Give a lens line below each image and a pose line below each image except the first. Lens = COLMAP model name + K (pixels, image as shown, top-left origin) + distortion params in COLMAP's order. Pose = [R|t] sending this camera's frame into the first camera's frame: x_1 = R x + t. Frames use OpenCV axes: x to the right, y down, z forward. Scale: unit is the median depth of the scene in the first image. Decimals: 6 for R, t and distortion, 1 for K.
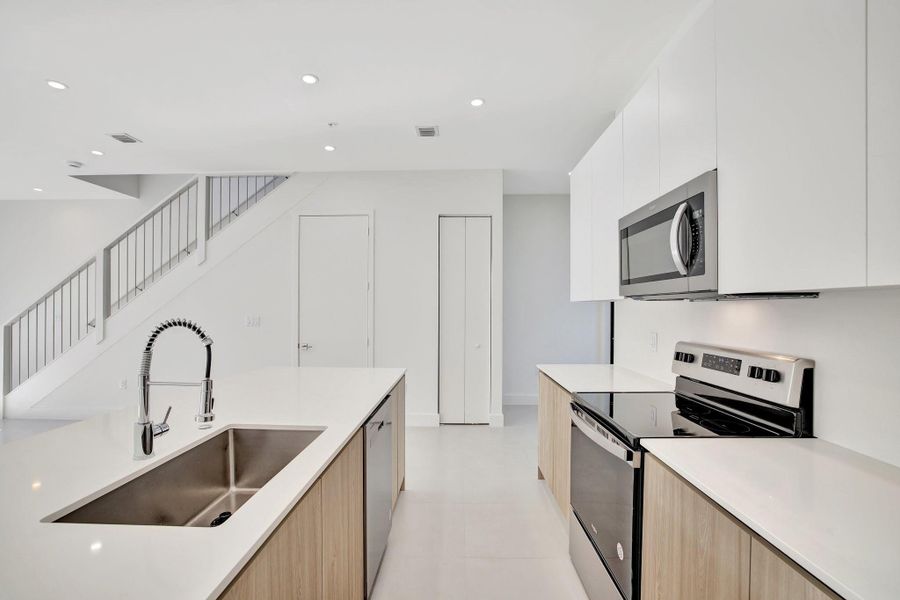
lens RADIAL K [[392.2, 0, 450.6], [0, 392.2, 309.0], [0, 0, 1]] dist [-0.022900, 0.001723]
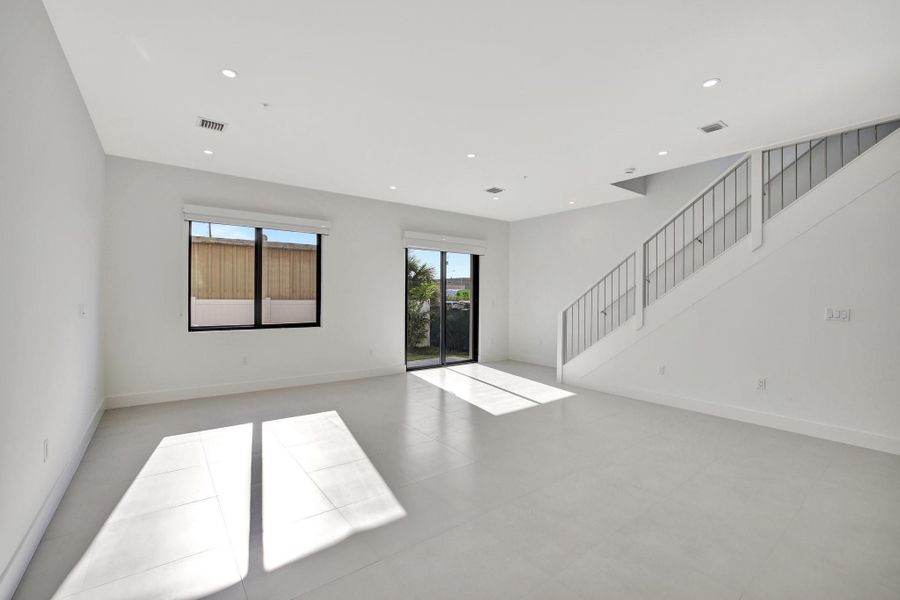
lens RADIAL K [[392.2, 0, 449.9], [0, 392.2, 299.4], [0, 0, 1]] dist [-0.022900, 0.001723]
pose [[0.621505, 0.005731, -0.783389, -0.847861], [-0.005776, 0.999980, 0.002733, 0.005509], [0.783389, 0.002826, 0.621526, -0.269938]]
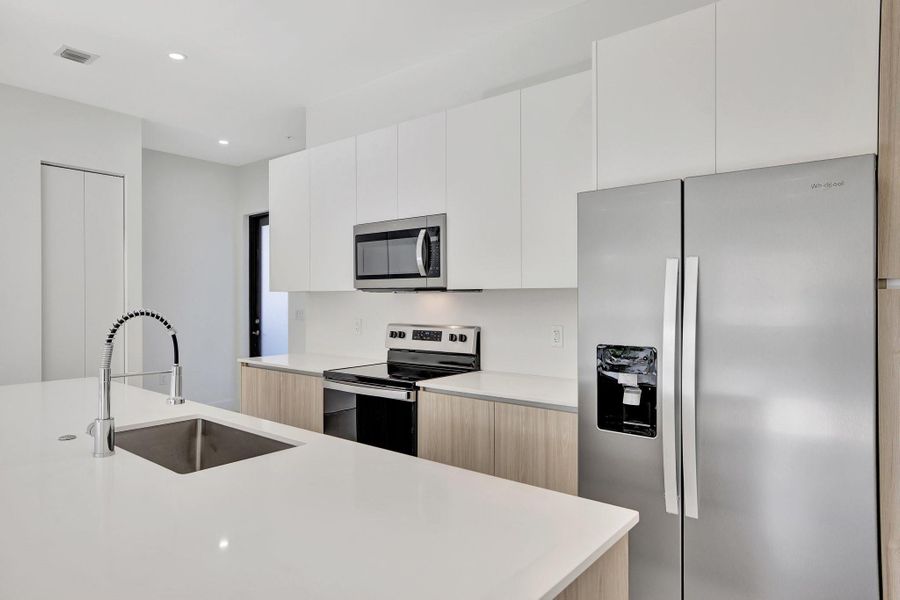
lens RADIAL K [[536.5, 0, 453.8], [0, 536.5, 301.7], [0, 0, 1]] dist [-0.005620, 0.003284]
pose [[0.604103, -0.006388, 0.796881, -0.706348], [0.004422, 0.999979, 0.004664, 0.002166], [-0.796894, 0.000706, 0.604119, -0.258909]]
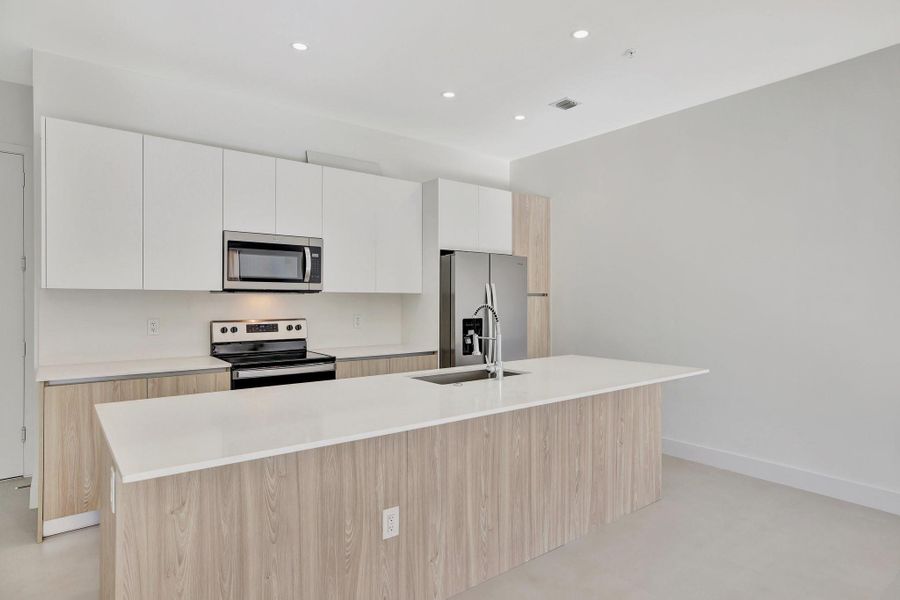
lens RADIAL K [[490.7, 0, 449.4], [0, 490.7, 303.2], [0, 0, 1]] dist [-0.003798, 0.000159]
pose [[-0.630252, -0.008760, 0.776341, -1.332860], [0.000088, 0.999936, 0.011354, -0.002402], [-0.776391, 0.007224, -0.630211, 1.432013]]
